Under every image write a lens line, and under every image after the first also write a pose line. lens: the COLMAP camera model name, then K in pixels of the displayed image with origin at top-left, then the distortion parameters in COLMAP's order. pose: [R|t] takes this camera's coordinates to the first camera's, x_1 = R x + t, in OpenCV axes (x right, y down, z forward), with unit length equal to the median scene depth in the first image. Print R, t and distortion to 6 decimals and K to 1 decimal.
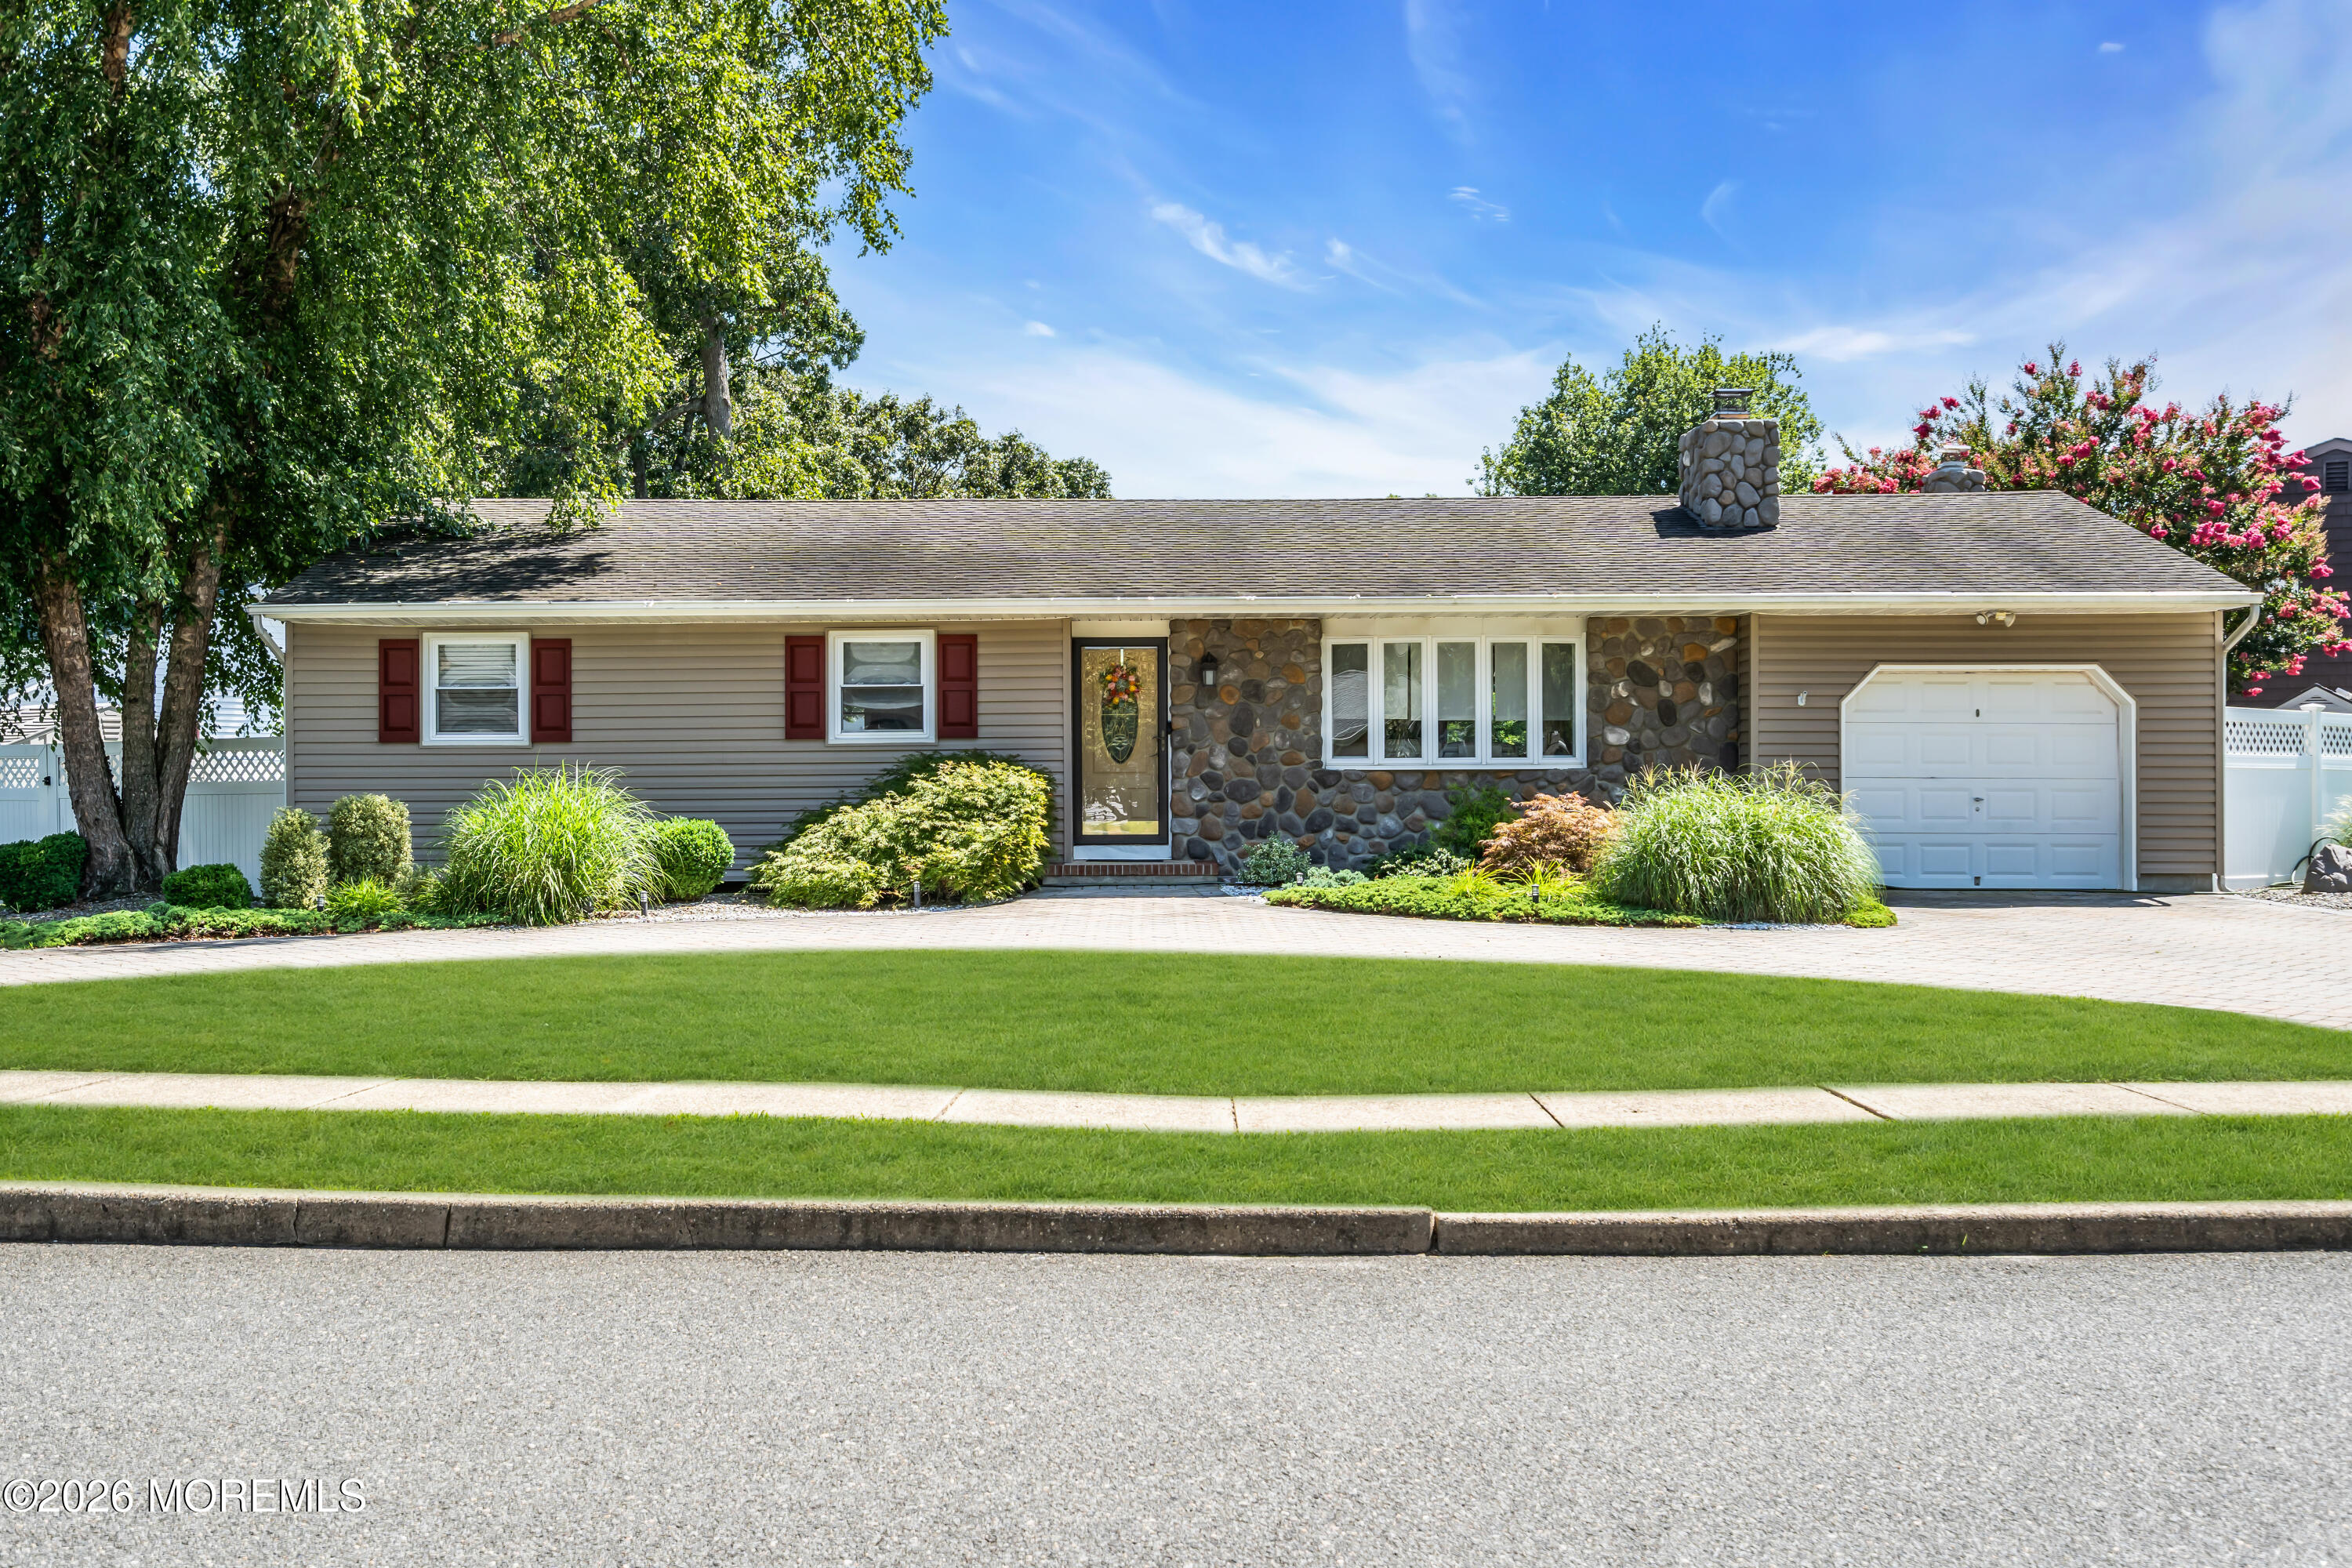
lens RADIAL K [[2261.0, 0, 1182.6], [0, 2261.0, 780.4], [0, 0, 1]] dist [0.011342, 0.000000]
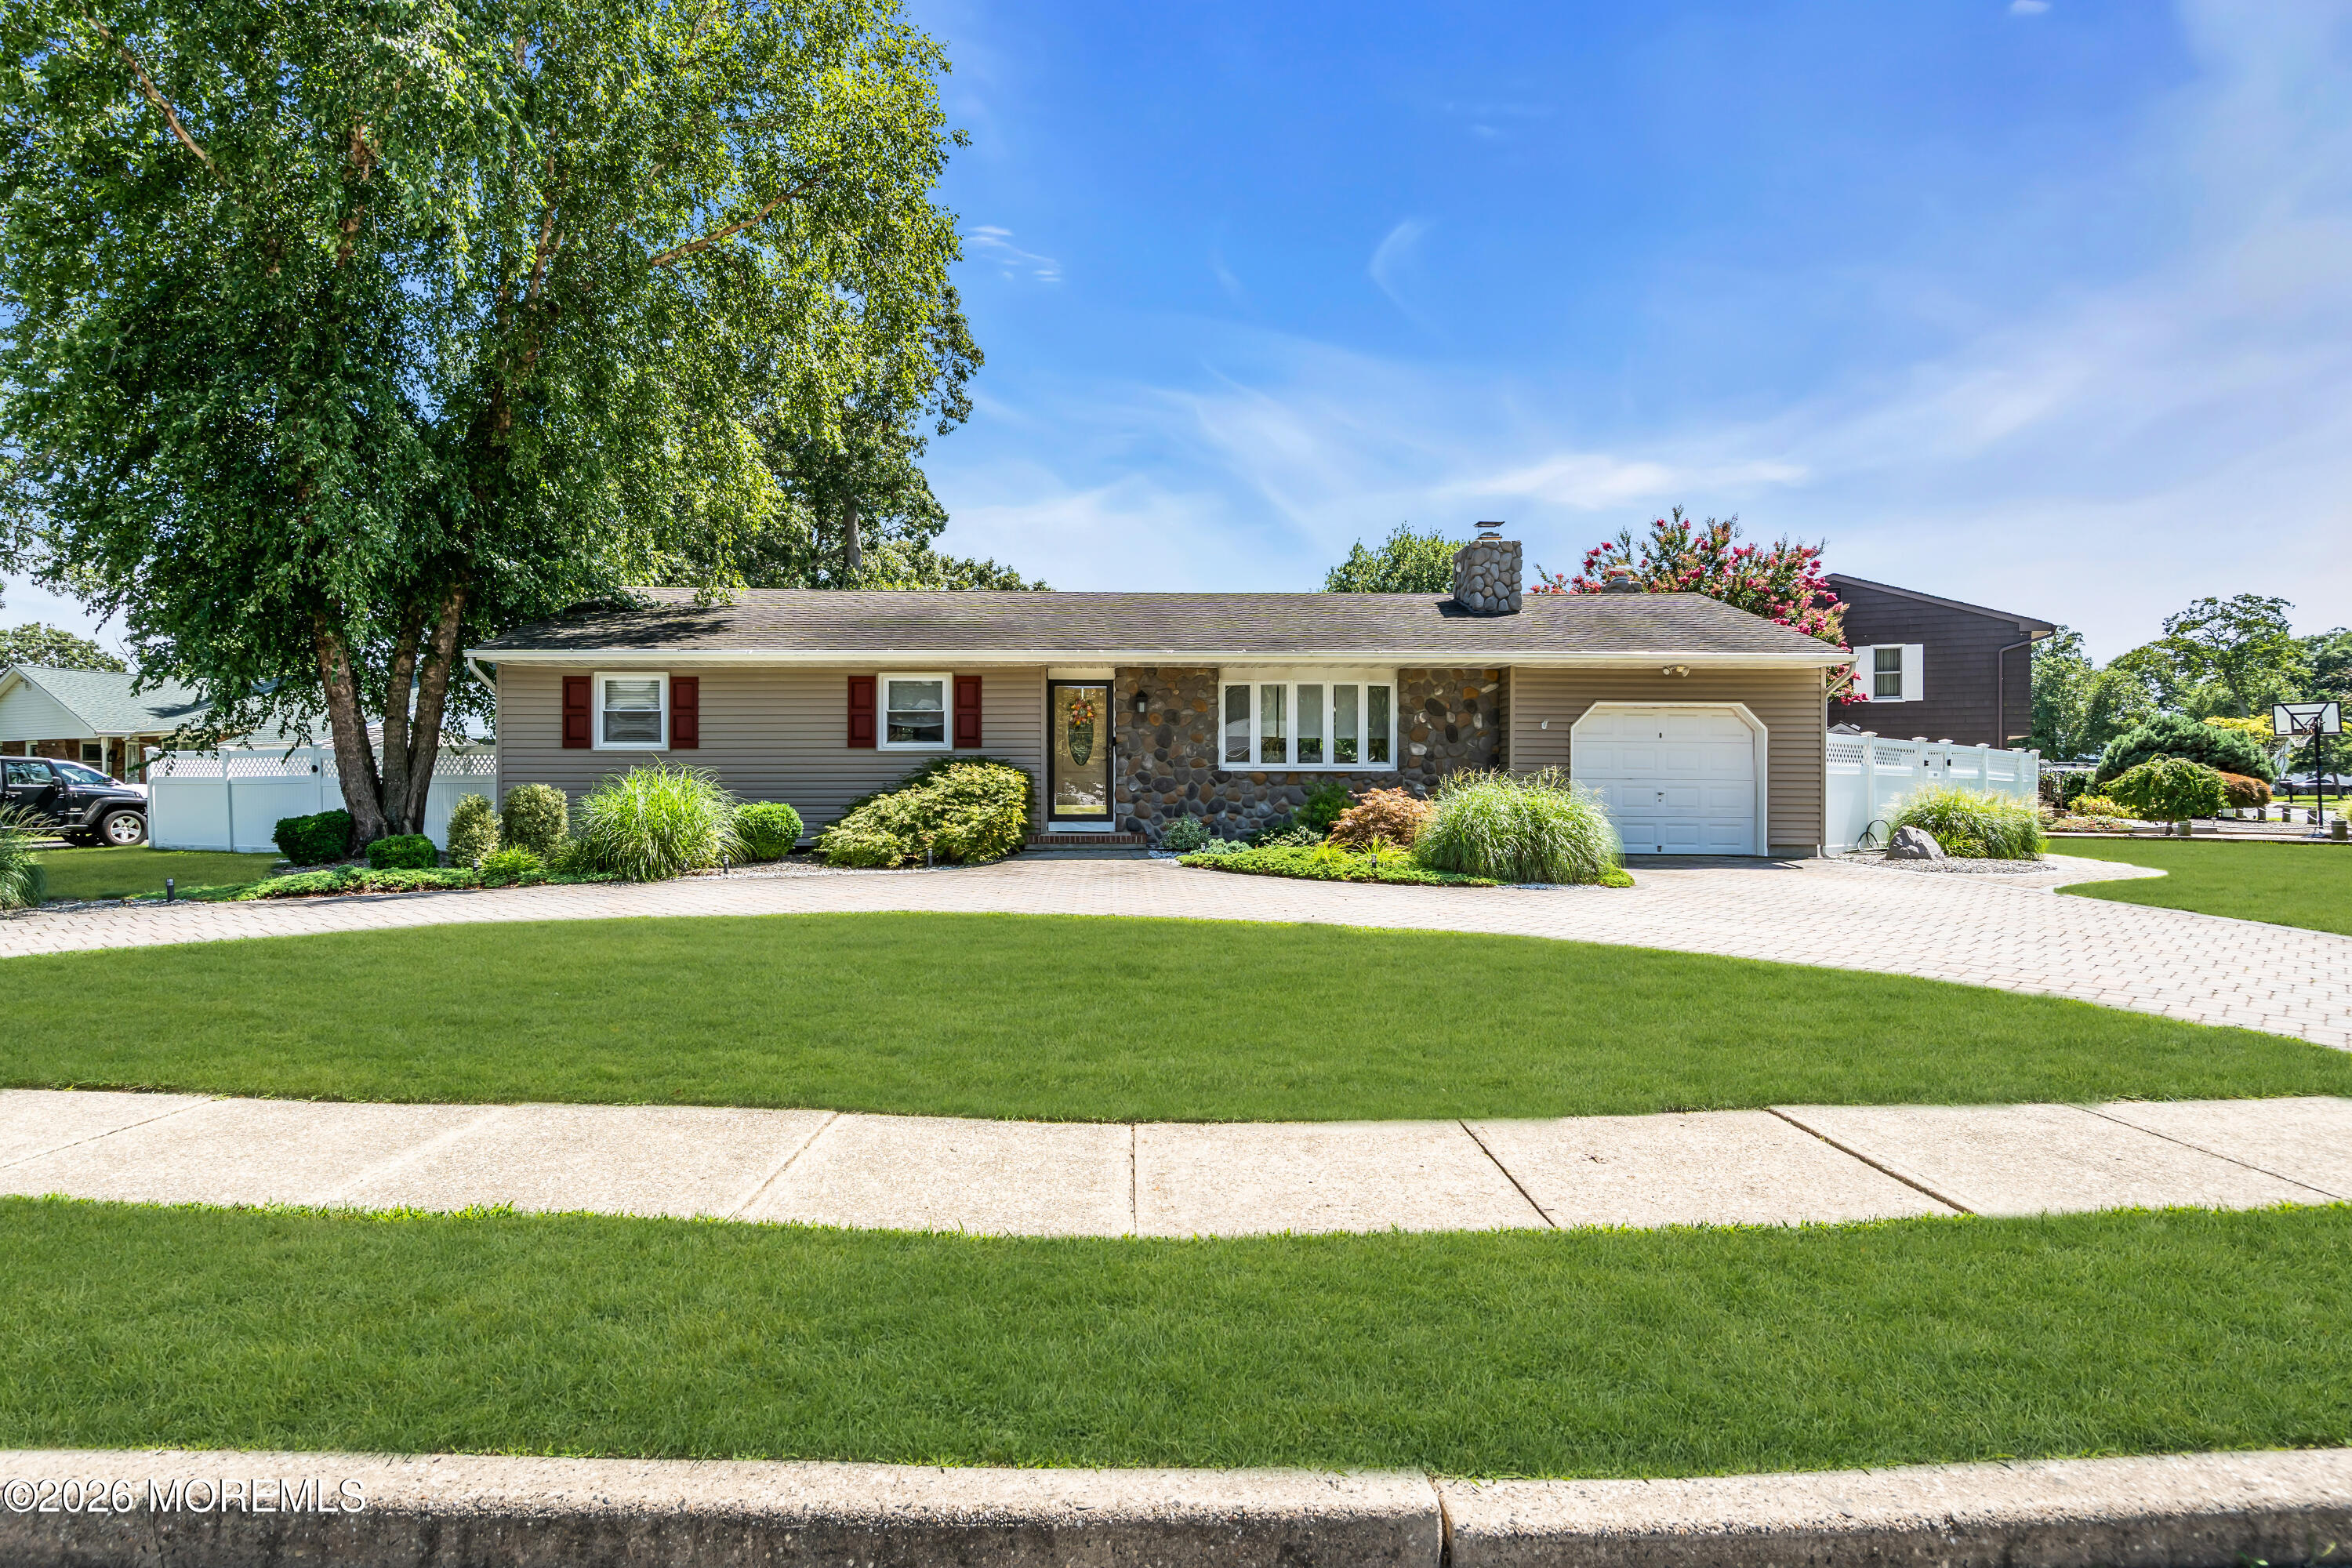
lens RADIAL K [[1220.9, 0, 1172.4], [0, 1220.9, 782.9], [0, 0, 1]] dist [0.001106, 0.000584]
pose [[0.999590, 0.005396, 0.028124, 0.009632], [-0.005490, 0.999980, 0.003250, 0.000662], [-0.028106, -0.003403, 0.999599, 0.209612]]
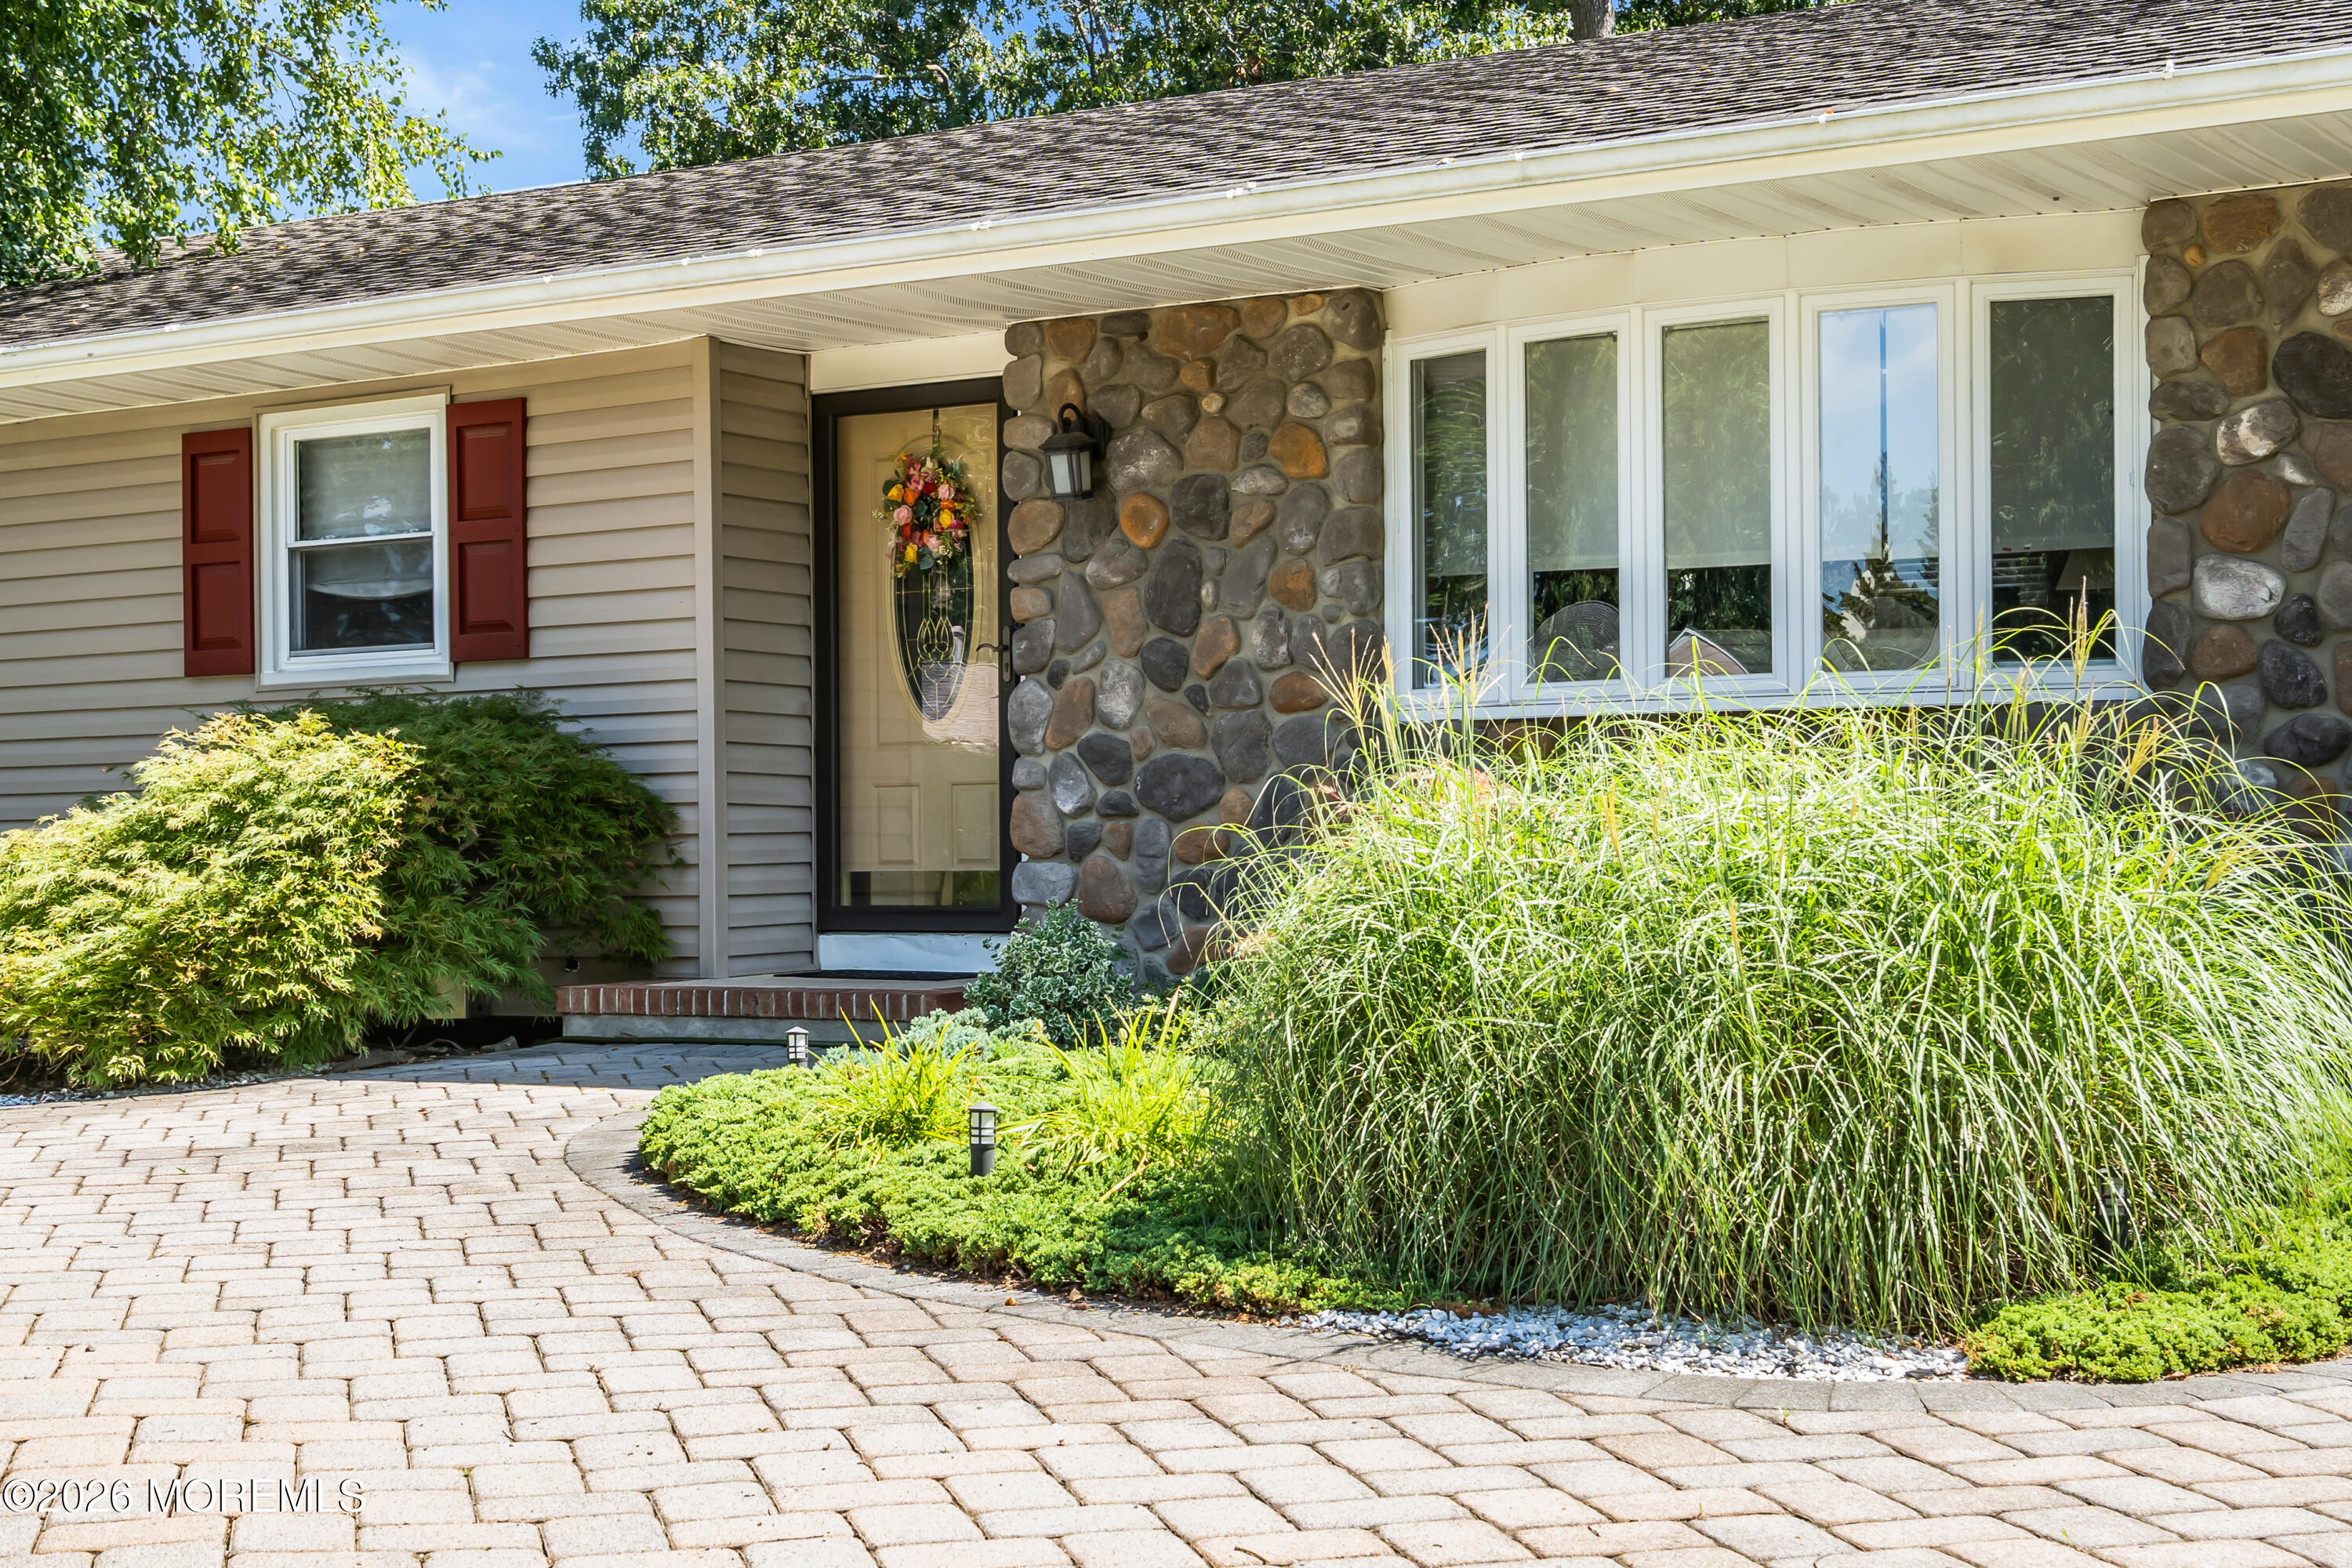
lens RADIAL K [[3379.1, 0, 1181.3], [0, 3379.1, 808.5], [0, 0, 1]] dist [-0.000089, 0.000000]
pose [[0.848802, -0.008920, -0.528636, 0.311316], [0.007986, 0.999960, -0.004051, 0.010394], [0.528651, -0.000783, 0.848839, 0.546651]]
